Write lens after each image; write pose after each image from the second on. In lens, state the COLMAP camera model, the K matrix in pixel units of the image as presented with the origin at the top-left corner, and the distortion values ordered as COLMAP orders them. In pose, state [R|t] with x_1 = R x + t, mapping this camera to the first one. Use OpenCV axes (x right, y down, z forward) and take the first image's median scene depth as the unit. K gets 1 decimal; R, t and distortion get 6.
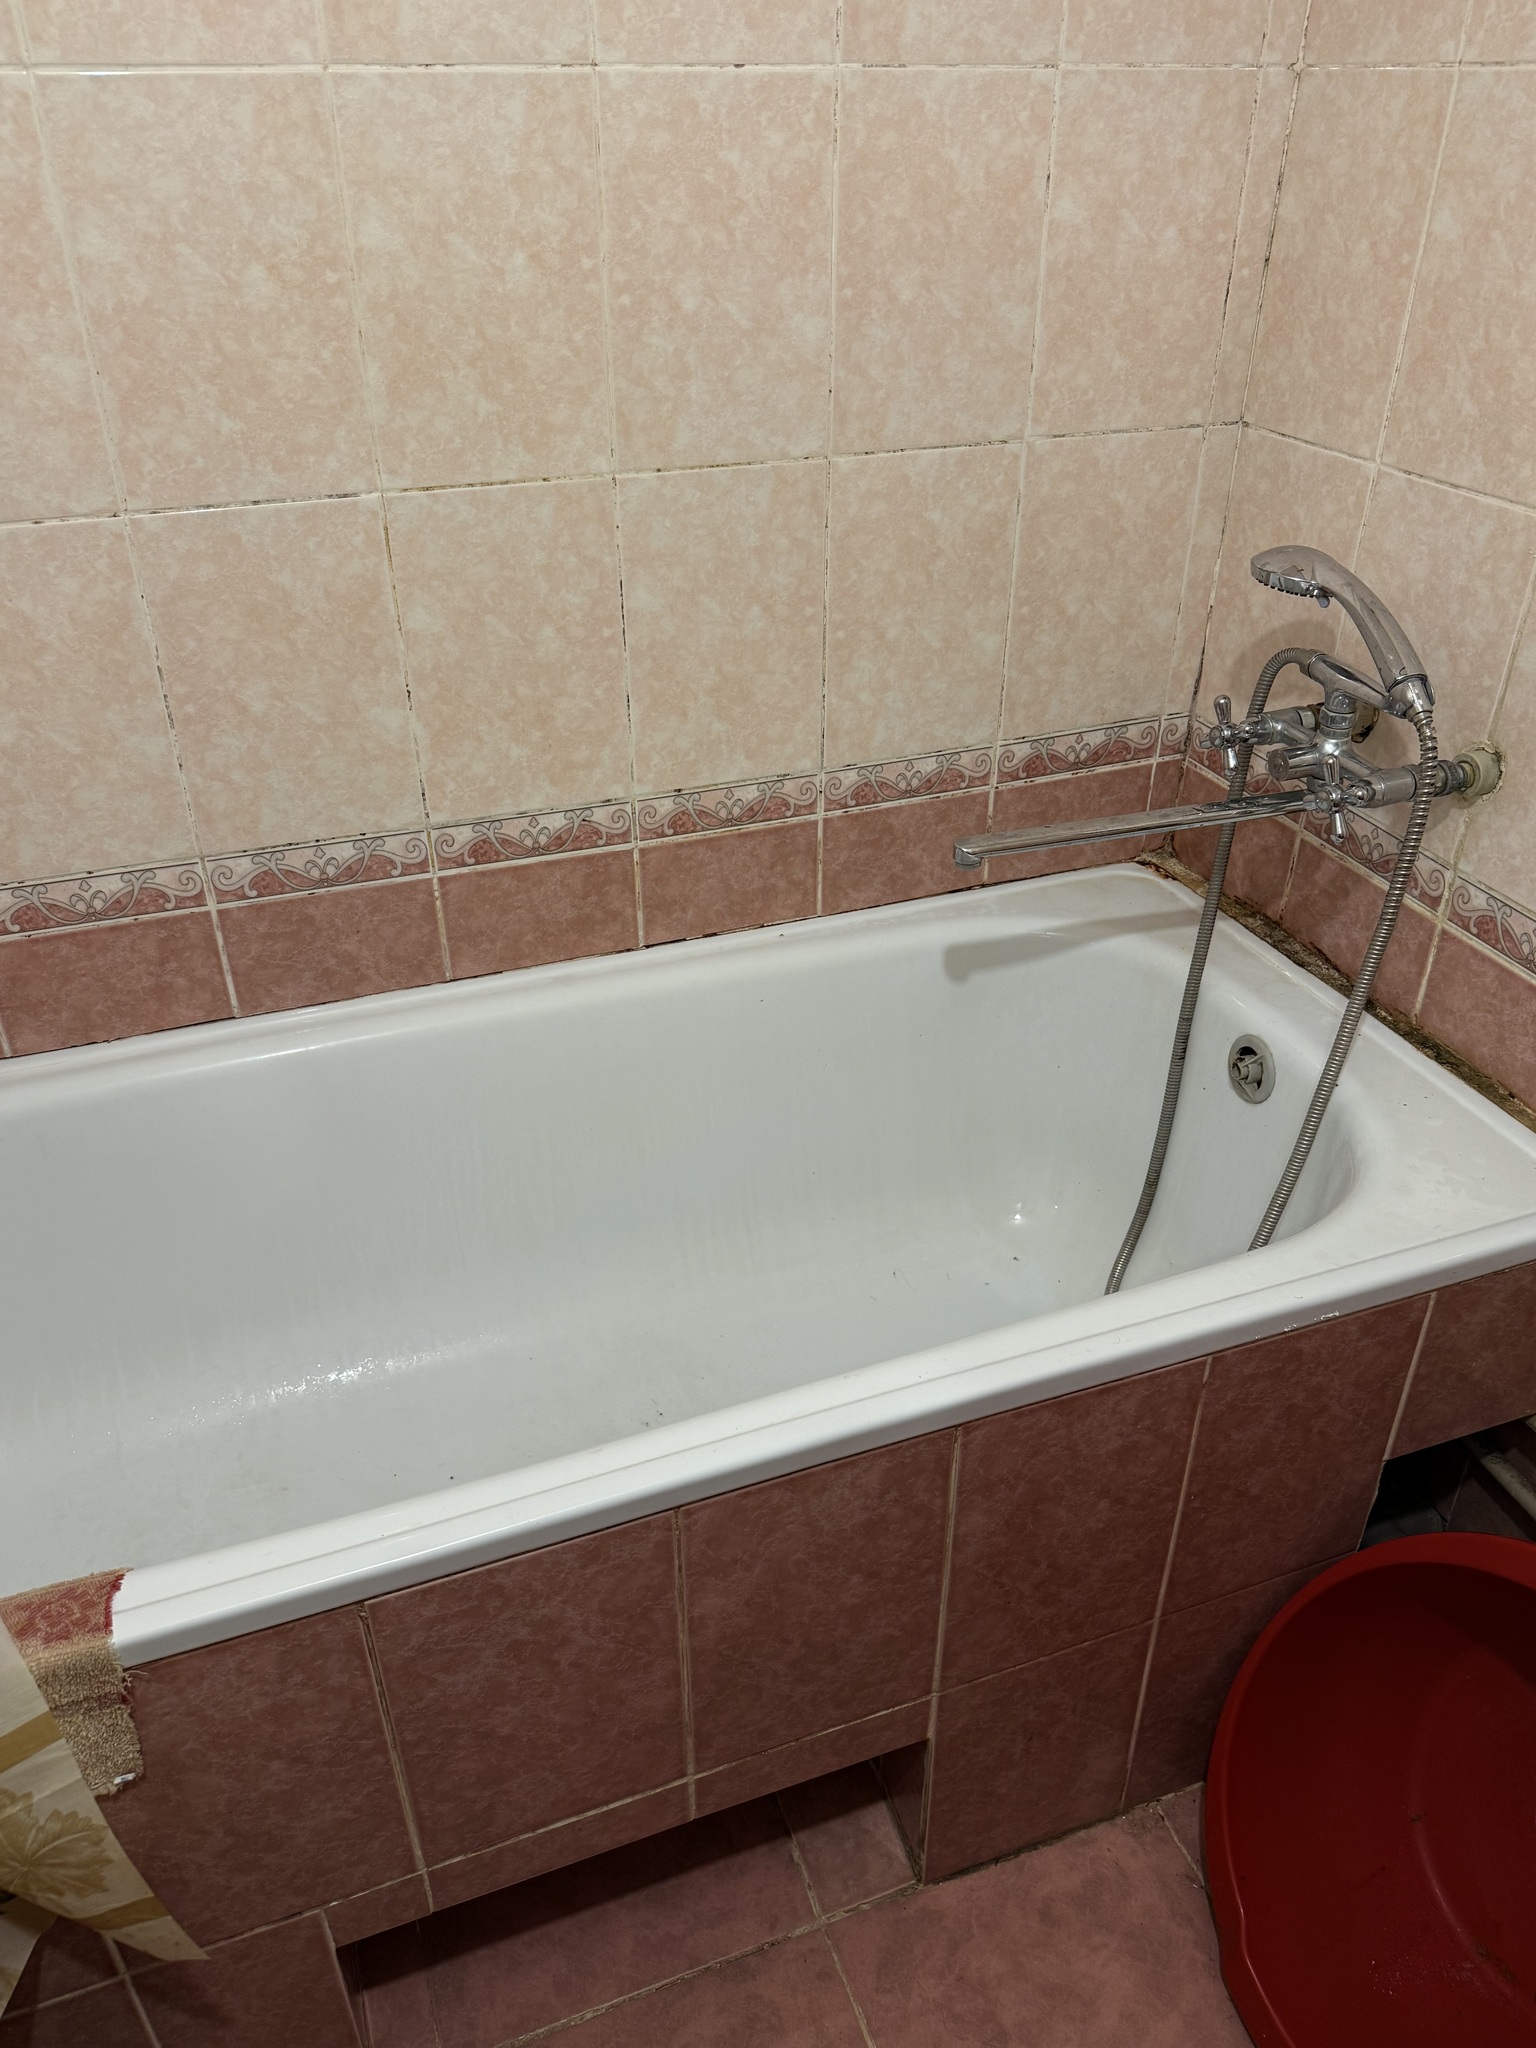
lens RADIAL K [[1495.6, 0, 763.8], [0, 1495.6, 1023.5], [0, 0, 1]] dist [0.043138, -0.063786]
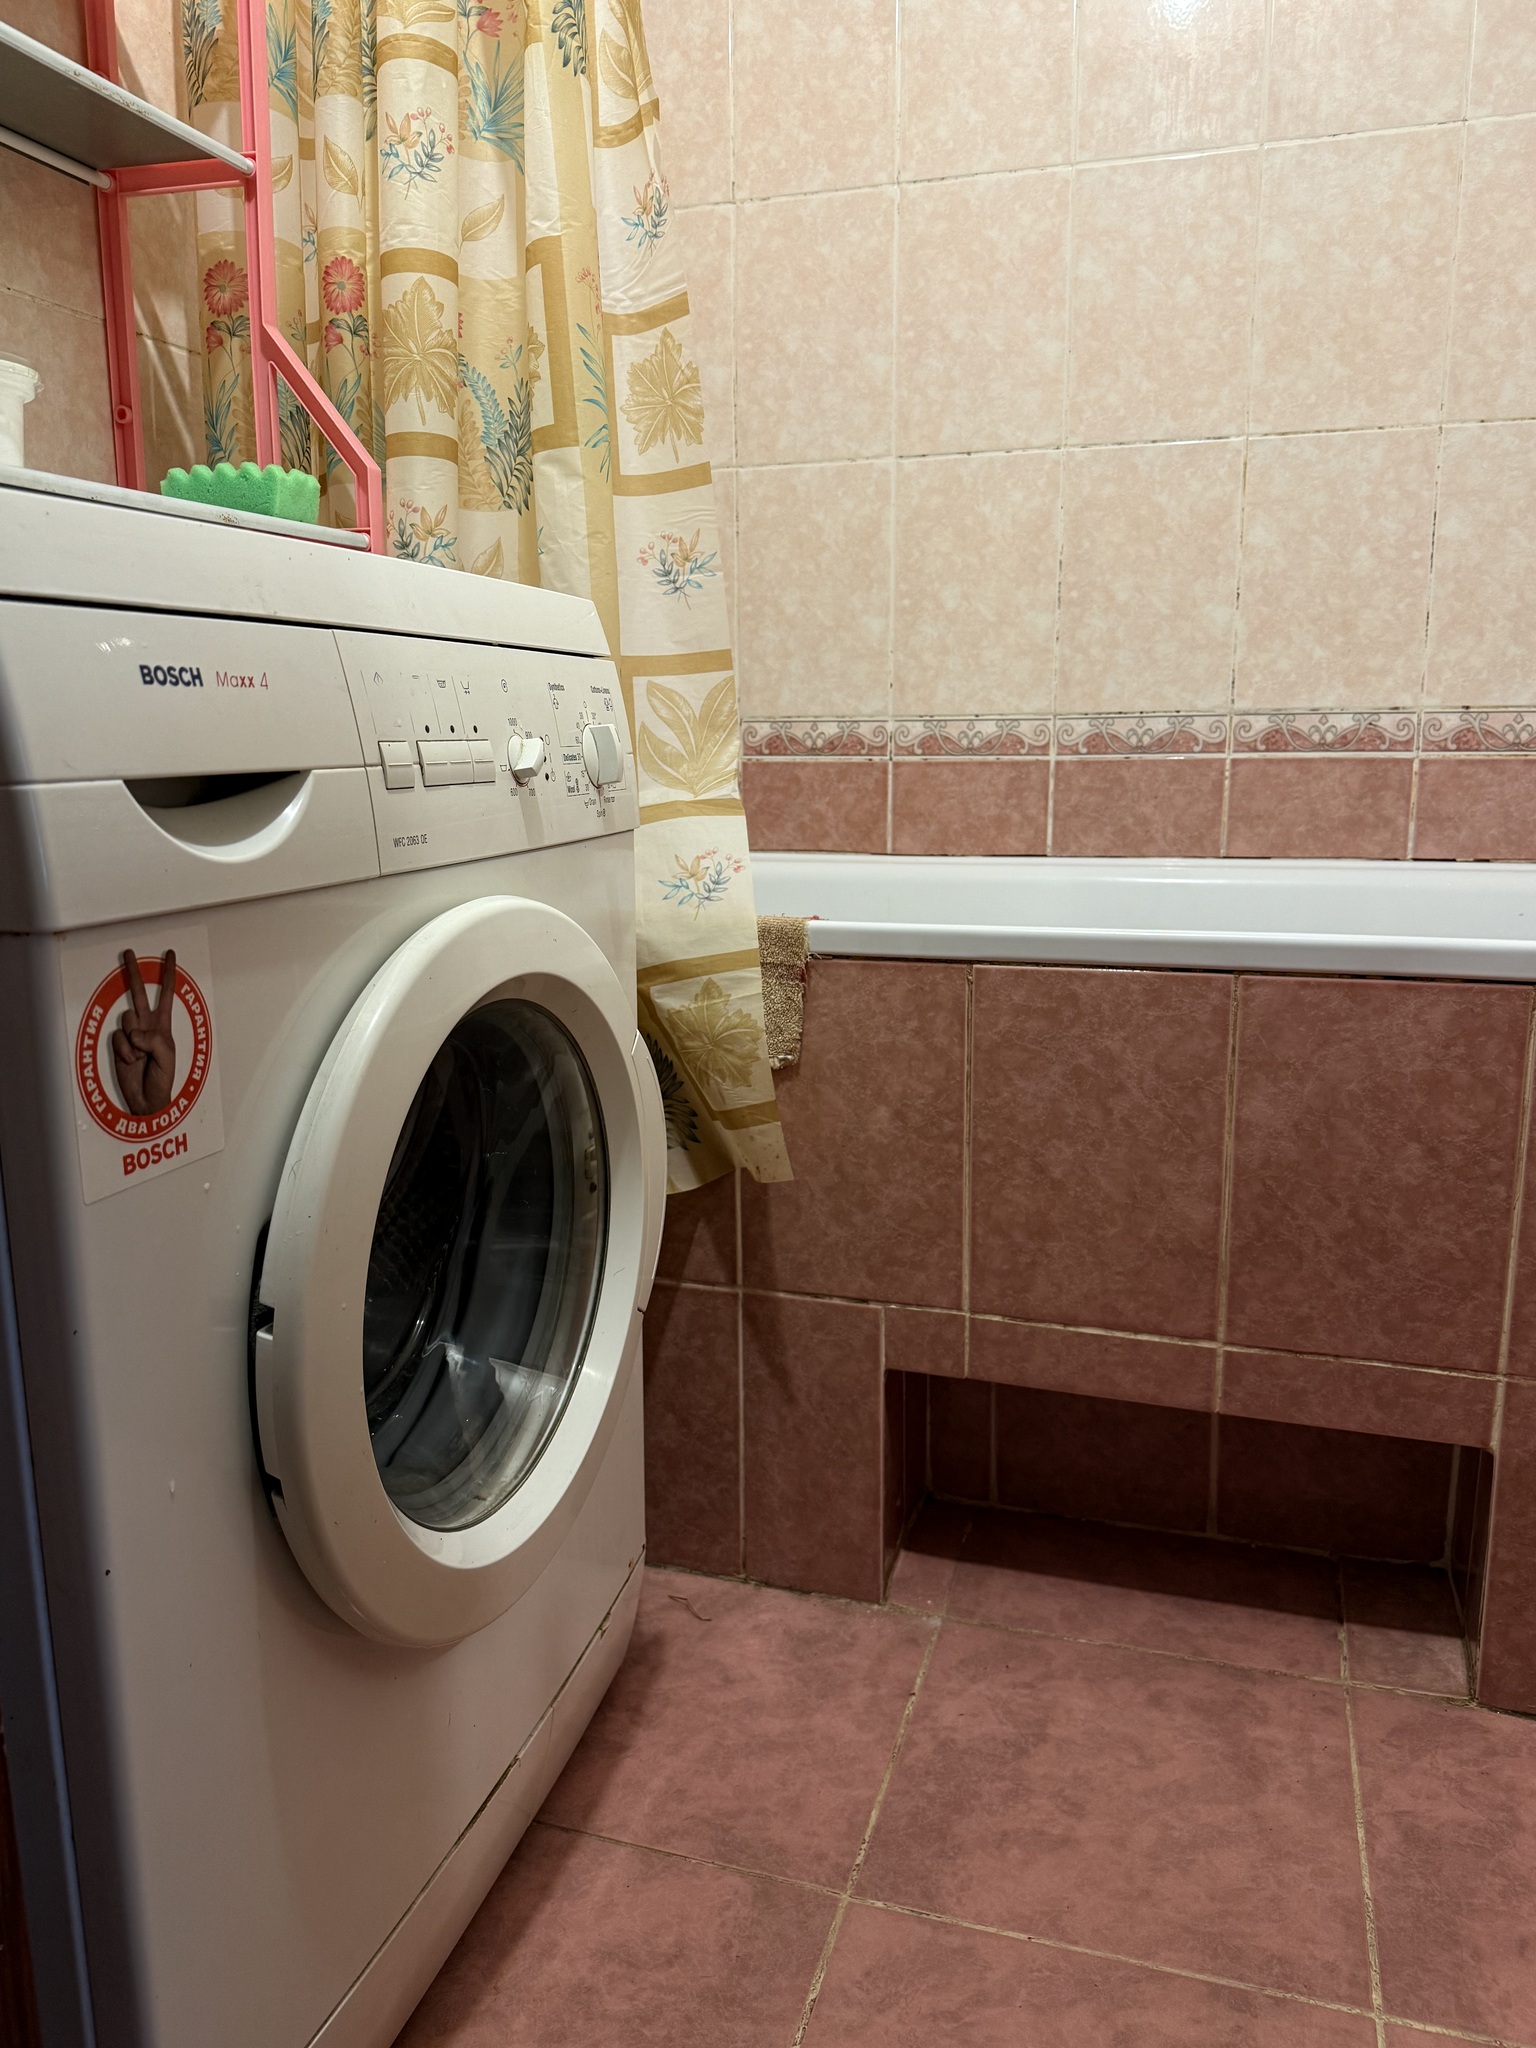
lens RADIAL K [[1495.6, 0, 753.5], [0, 1495.6, 1023.6], [0, 0, 1]] dist [0.043138, -0.063786]
pose [[0.784083, 0.118137, -0.609309, 0.277775], [-0.321625, 0.916961, -0.236093, 0.578194], [0.530821, 0.381085, 0.756970, -0.052176]]
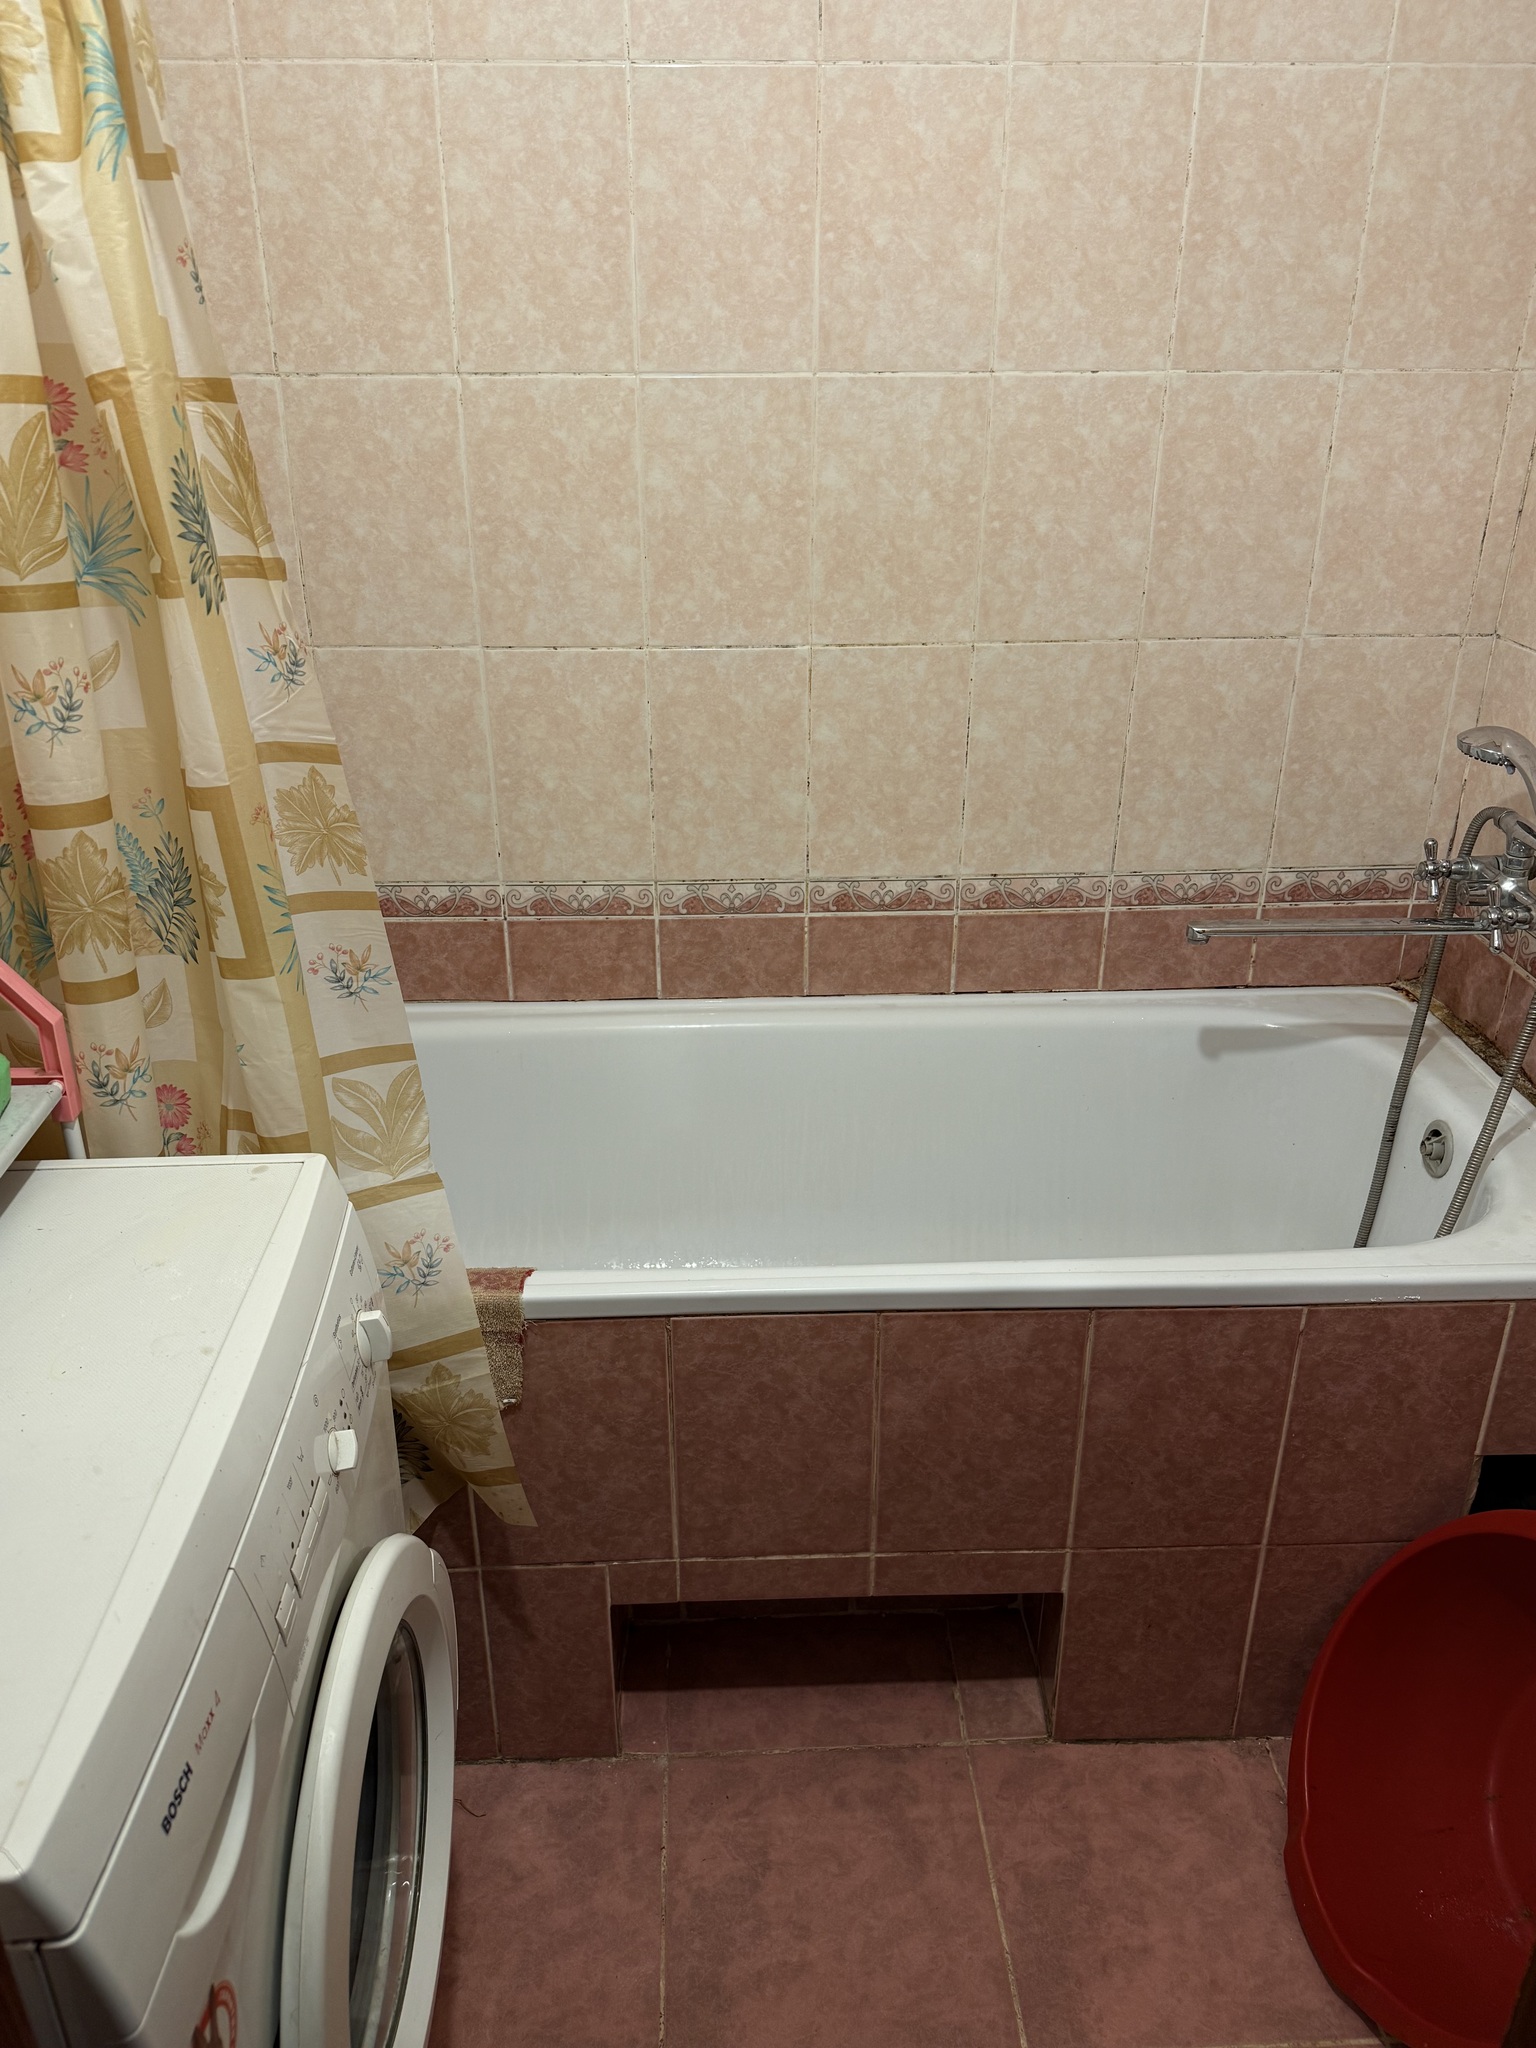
lens RADIAL K [[1495.6, 0, 755.7], [0, 1495.6, 1024.0], [0, 0, 1]] dist [0.043138, -0.063786]
pose [[0.949097, 0.131128, -0.286393, 0.159247], [-0.164357, 0.981801, -0.095146, 0.156454], [0.268705, 0.137373, 0.953376, -0.352509]]
